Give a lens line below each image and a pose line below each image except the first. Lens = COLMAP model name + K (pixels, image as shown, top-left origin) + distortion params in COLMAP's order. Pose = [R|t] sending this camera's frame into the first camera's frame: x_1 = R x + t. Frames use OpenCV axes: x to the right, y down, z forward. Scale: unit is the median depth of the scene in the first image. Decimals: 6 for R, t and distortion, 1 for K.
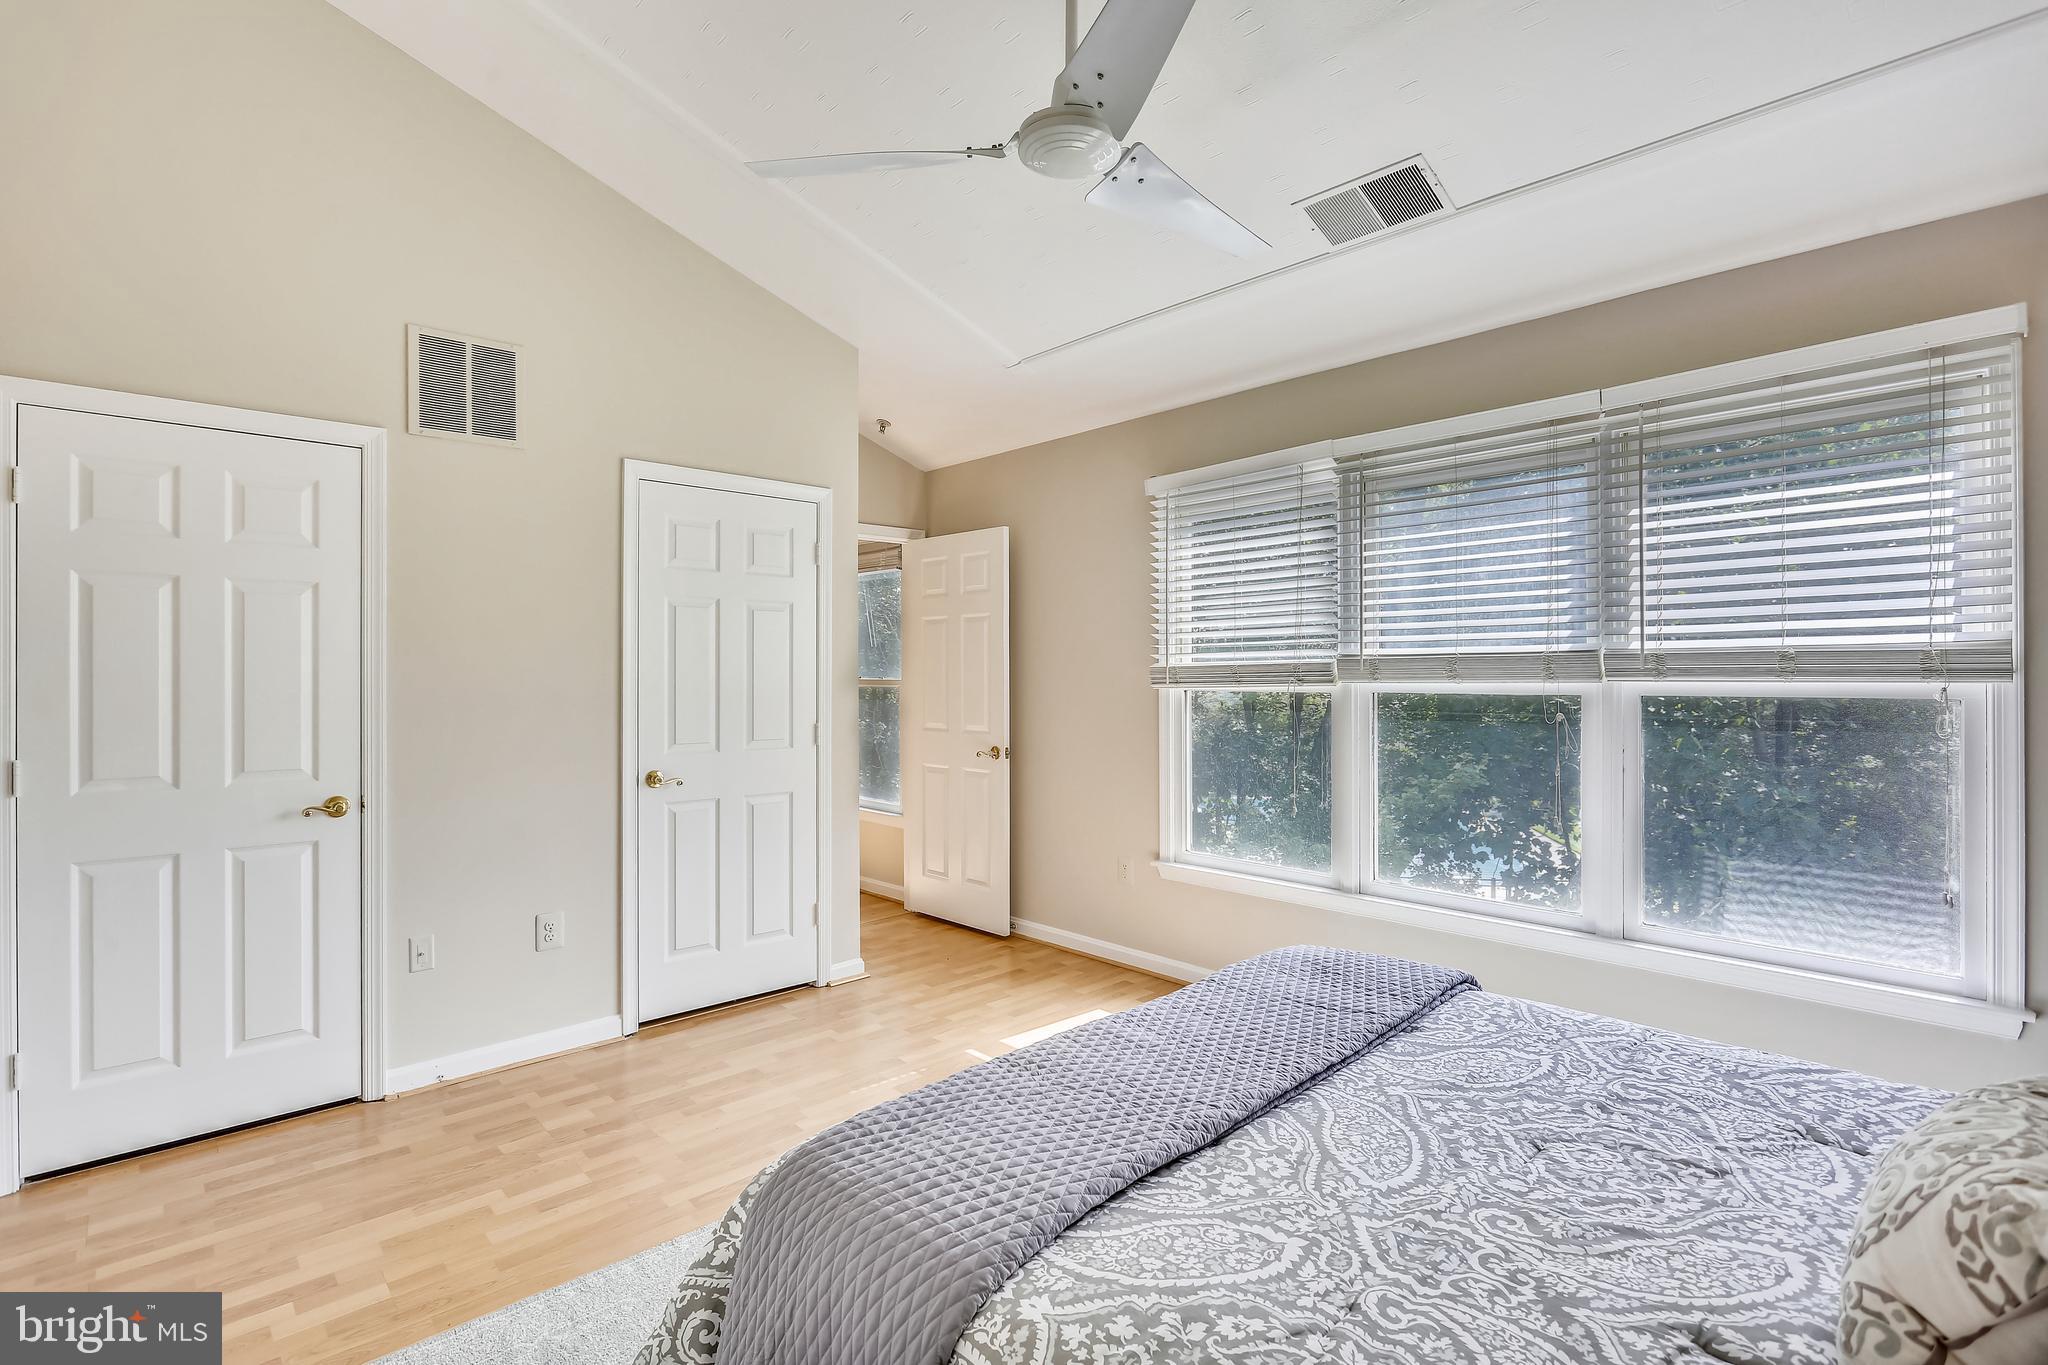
lens RADIAL K [[969.0, 0, 1010.8], [0, 969.0, 680.1], [0, 0, 1]] dist [-0.012566, 0.001030]
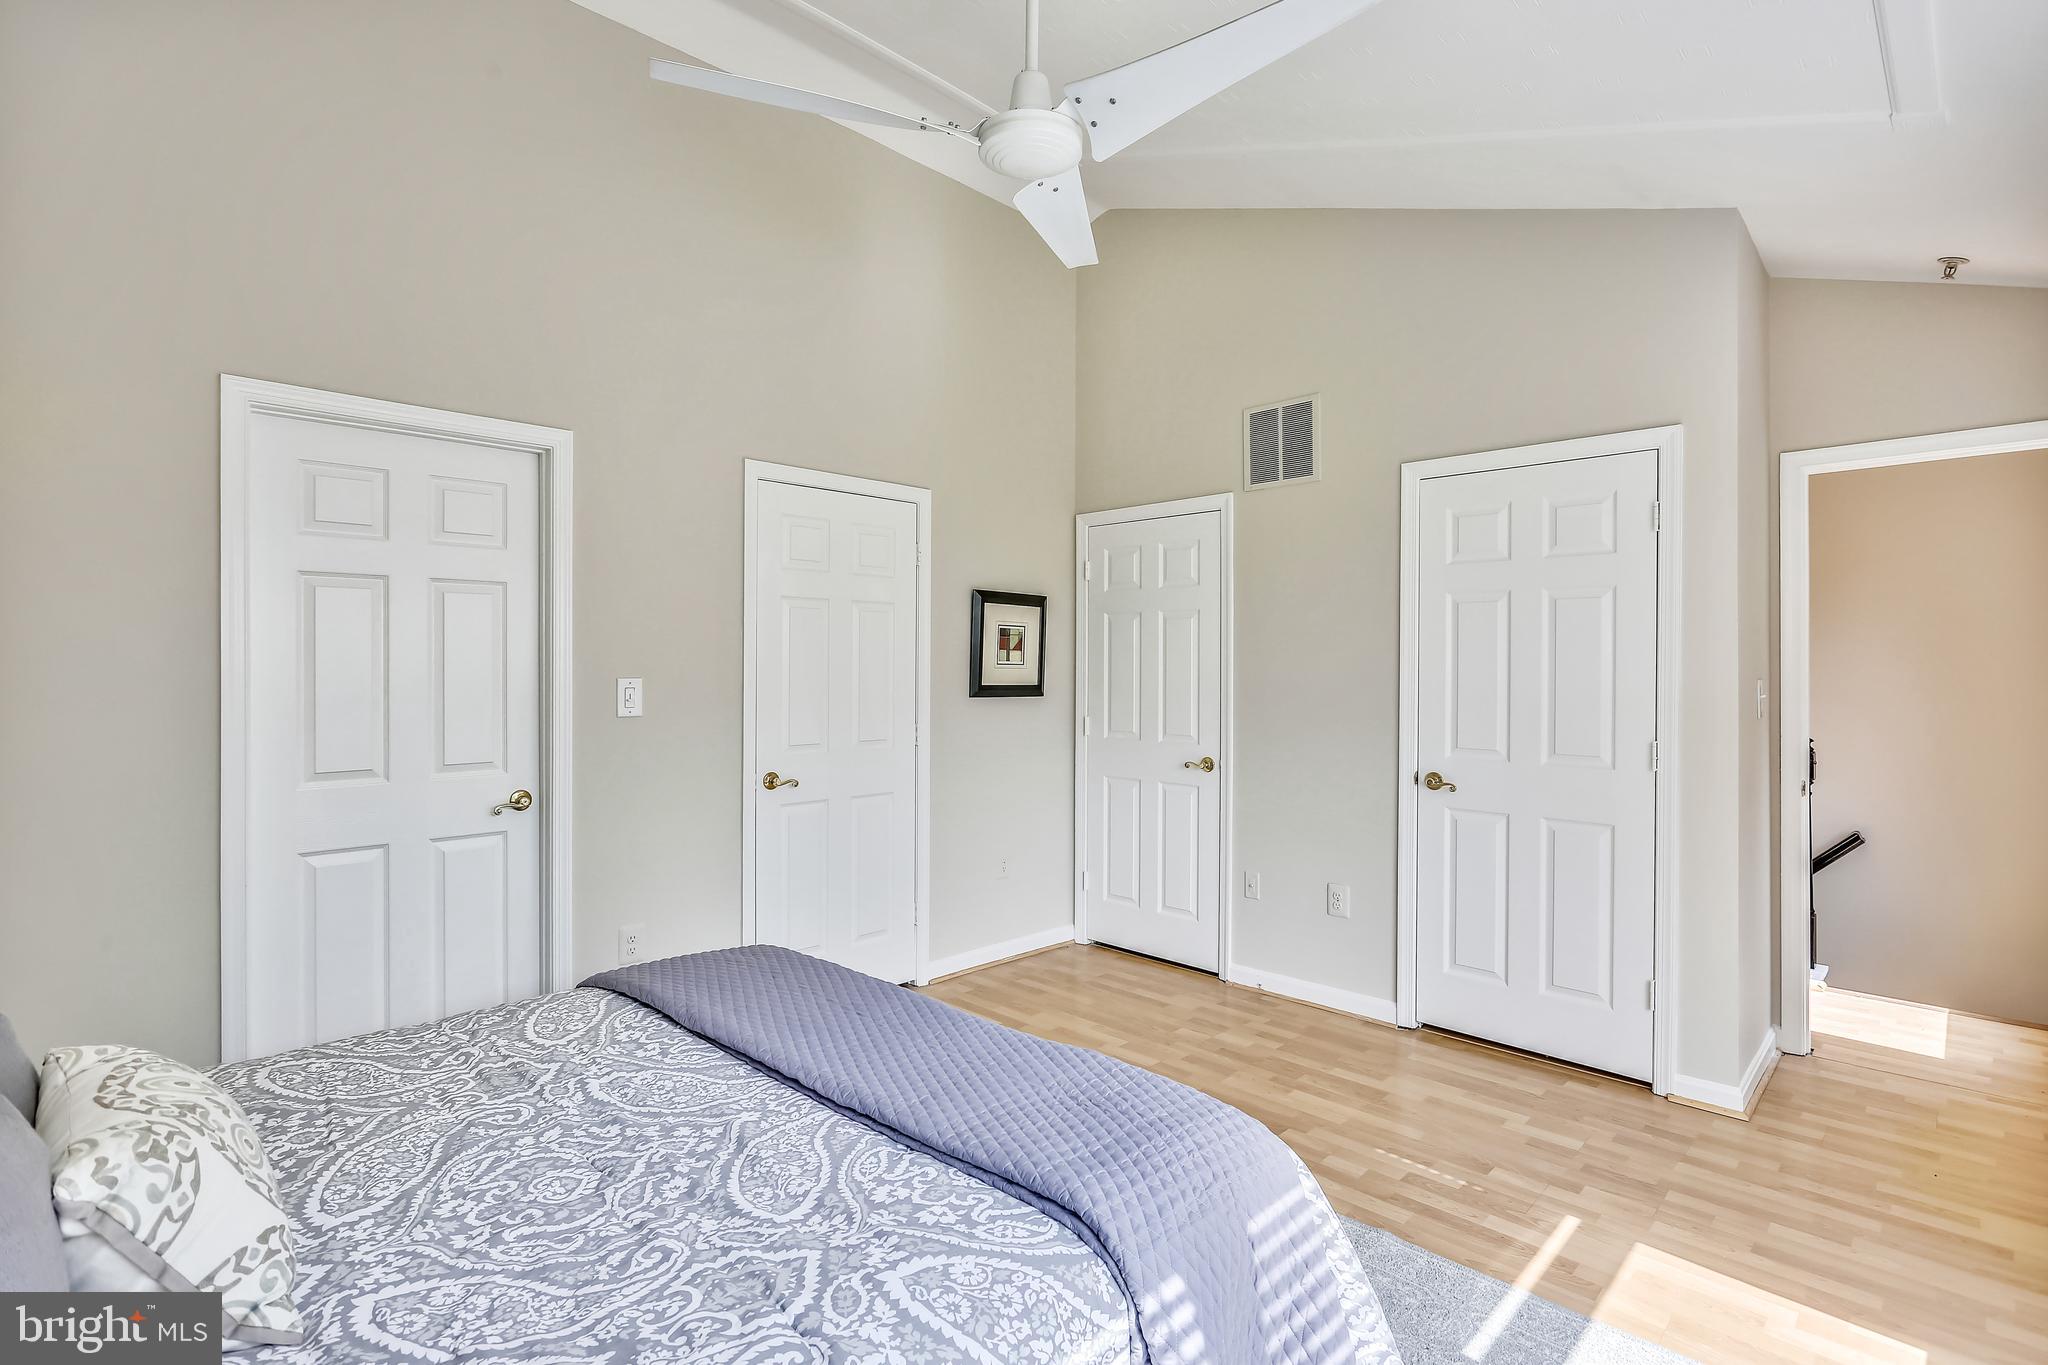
lens RADIAL K [[969.0, 0, 1010.9], [0, 969.0, 667.9], [0, 0, 1]] dist [-0.012566, 0.001030]
pose [[0.044480, 0.005220, -0.998997, 0.705909], [-0.011614, 0.999921, 0.004708, -0.014344], [0.998943, 0.011393, 0.044537, 0.625742]]
